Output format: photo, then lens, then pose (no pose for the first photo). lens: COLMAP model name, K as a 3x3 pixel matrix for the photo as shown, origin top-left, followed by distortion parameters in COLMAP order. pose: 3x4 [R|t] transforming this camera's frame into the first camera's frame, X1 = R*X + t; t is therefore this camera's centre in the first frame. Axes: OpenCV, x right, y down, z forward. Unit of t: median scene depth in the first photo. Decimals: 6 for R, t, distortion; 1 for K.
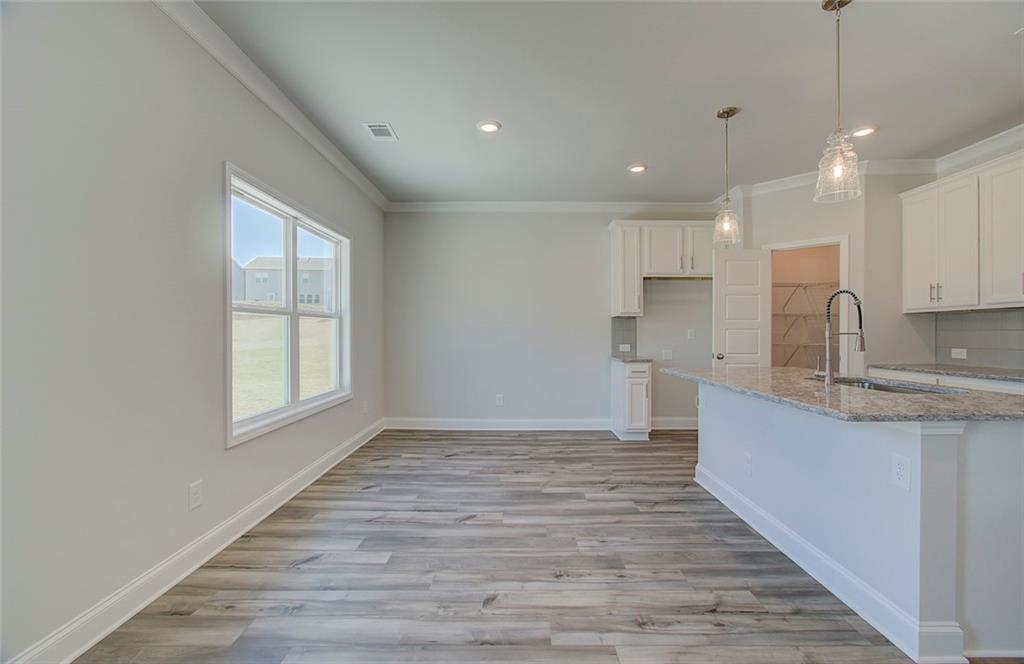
lens RADIAL K [[438.6, 0, 521.5], [0, 438.6, 331.9], [0, 0, 1]] dist [0.000931, 0.000341]
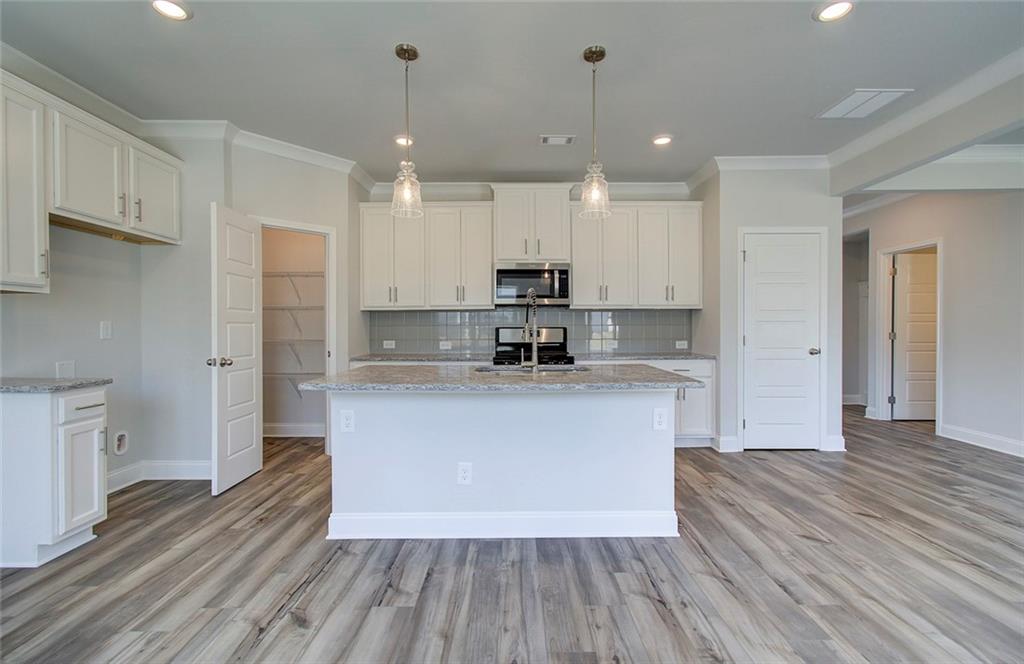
lens RADIAL K [[448.0, 0, 512.0], [0, 448.0, 332.0], [0, 0, 1]] dist [-0.001130, -0.000162]
pose [[0.006092, -0.007211, 0.999955, -0.352064], [0.000702, 0.999974, 0.007207, 0.005860], [-0.999981, 0.000659, 0.006097, 0.801013]]
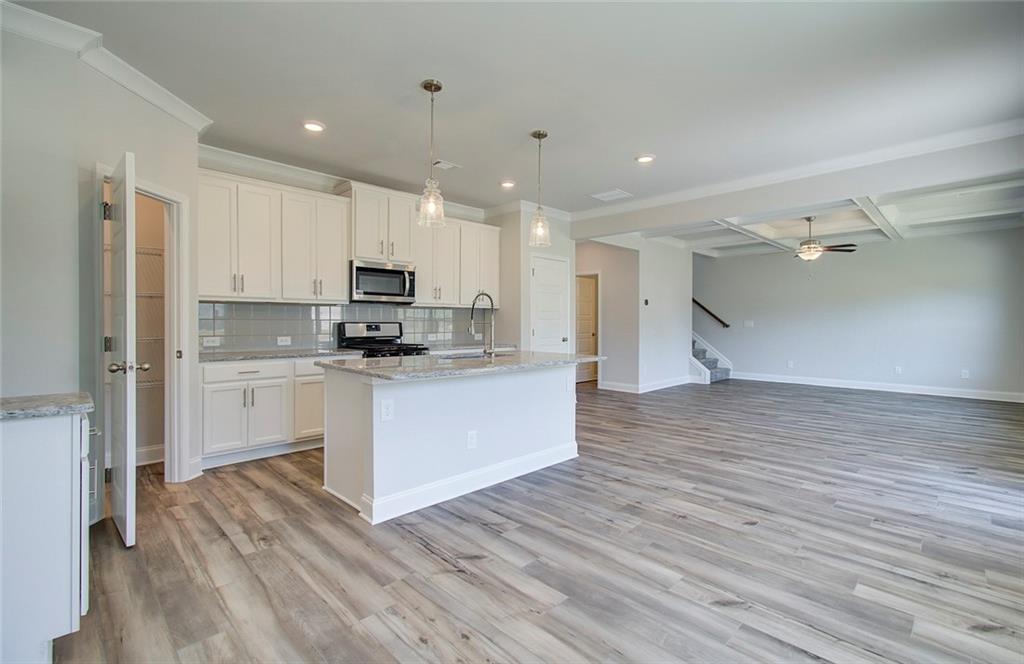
lens RADIAL K [[460.2, 0, 513.8], [0, 460.2, 327.4], [0, 0, 1]] dist [0.001493, 0.000773]
pose [[-0.699934, -0.006871, 0.714174, -0.351704], [-0.003222, 0.999974, 0.006463, 0.006377], [-0.714200, 0.002222, -0.699938, 1.554015]]
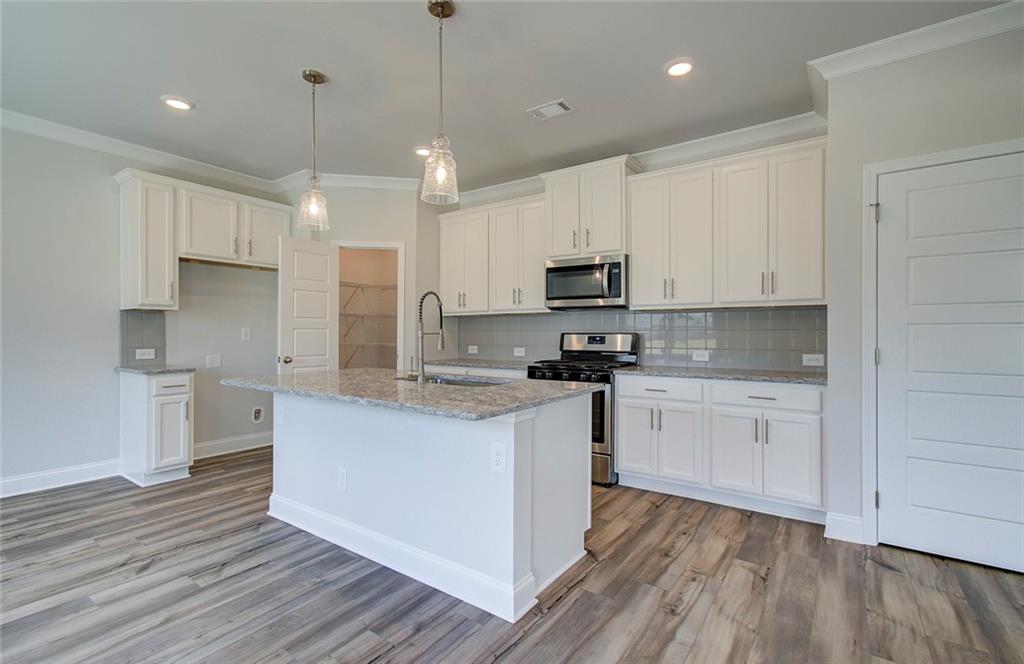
lens RADIAL K [[457.8, 0, 514.7], [0, 457.8, 333.6], [0, 0, 1]] dist [0.002398, 0.000593]
pose [[0.583272, -0.000753, 0.812277, -0.031716], [-0.002728, 0.999992, 0.002886, -0.000541], [-0.812272, -0.003900, 0.583265, 0.154710]]
